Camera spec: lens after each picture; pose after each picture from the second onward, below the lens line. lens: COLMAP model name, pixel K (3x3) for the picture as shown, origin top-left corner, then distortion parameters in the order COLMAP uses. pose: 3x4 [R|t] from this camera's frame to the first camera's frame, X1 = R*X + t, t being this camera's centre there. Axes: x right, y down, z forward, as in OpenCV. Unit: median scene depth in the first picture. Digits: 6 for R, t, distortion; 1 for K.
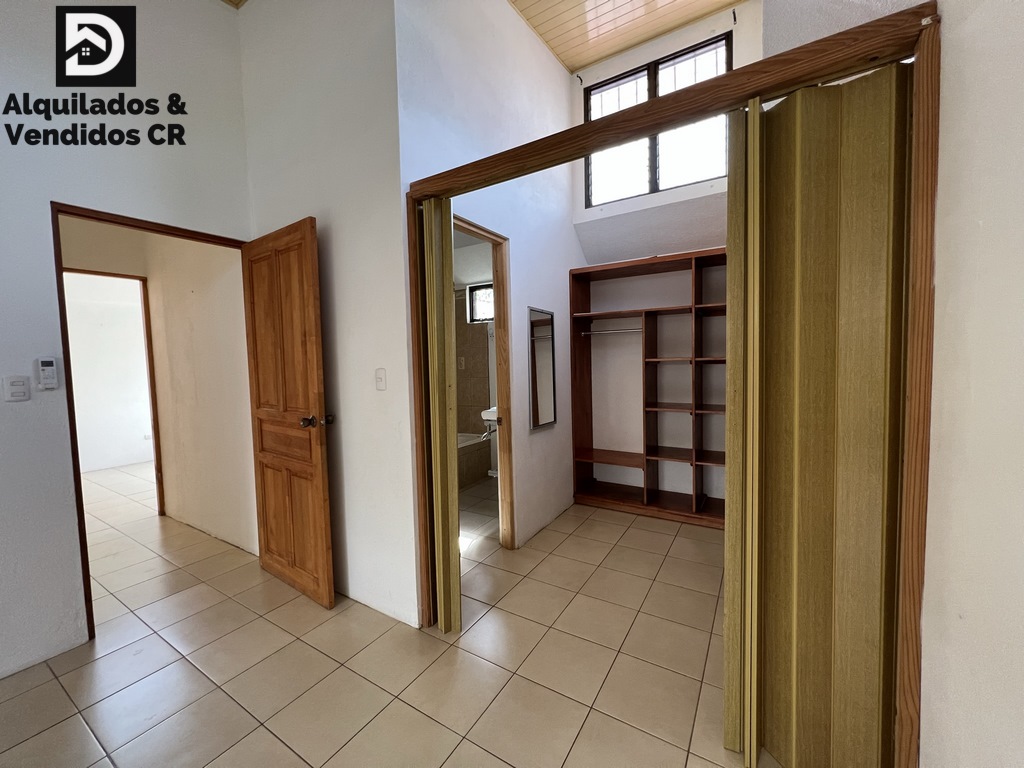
lens RADIAL K [[409.5, 0, 510.6], [0, 409.5, 383.9], [0, 0, 1]] dist [-0.003179, 0.000772]
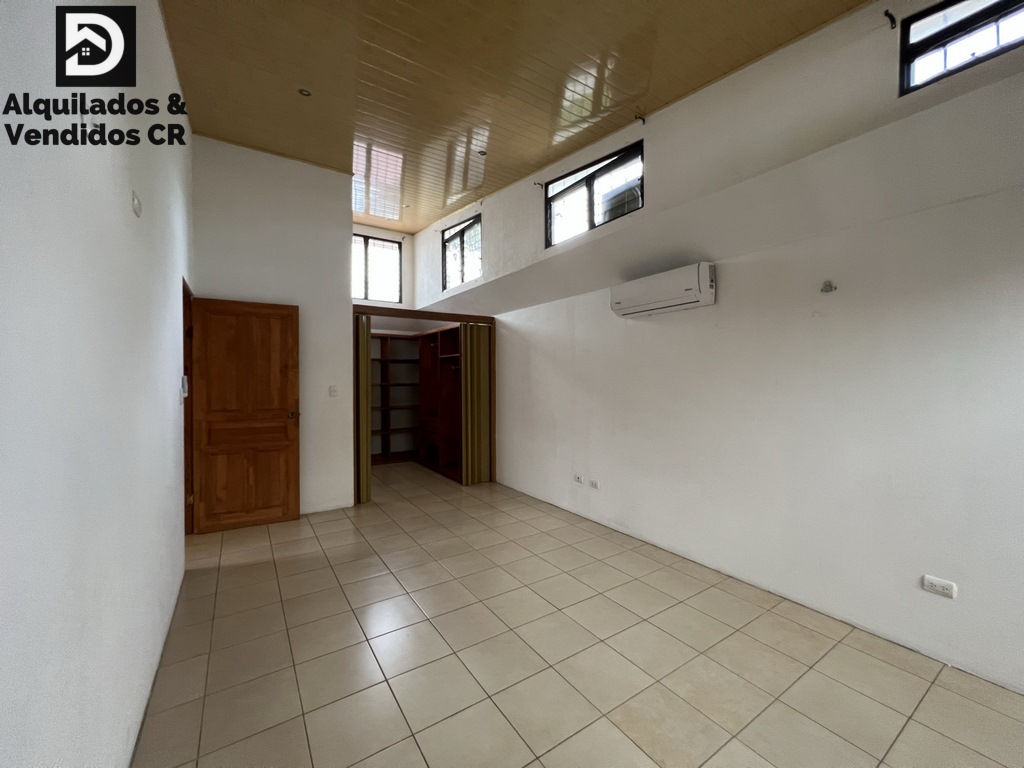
lens RADIAL K [[409.5, 0, 511.4], [0, 409.5, 382.8], [0, 0, 1]] dist [-0.003179, 0.000772]
pose [[0.414659, 0.023521, 0.909673, -1.643203], [0.045931, 0.997851, -0.046738, 0.075301], [-0.908817, 0.061162, 0.412688, -0.601784]]
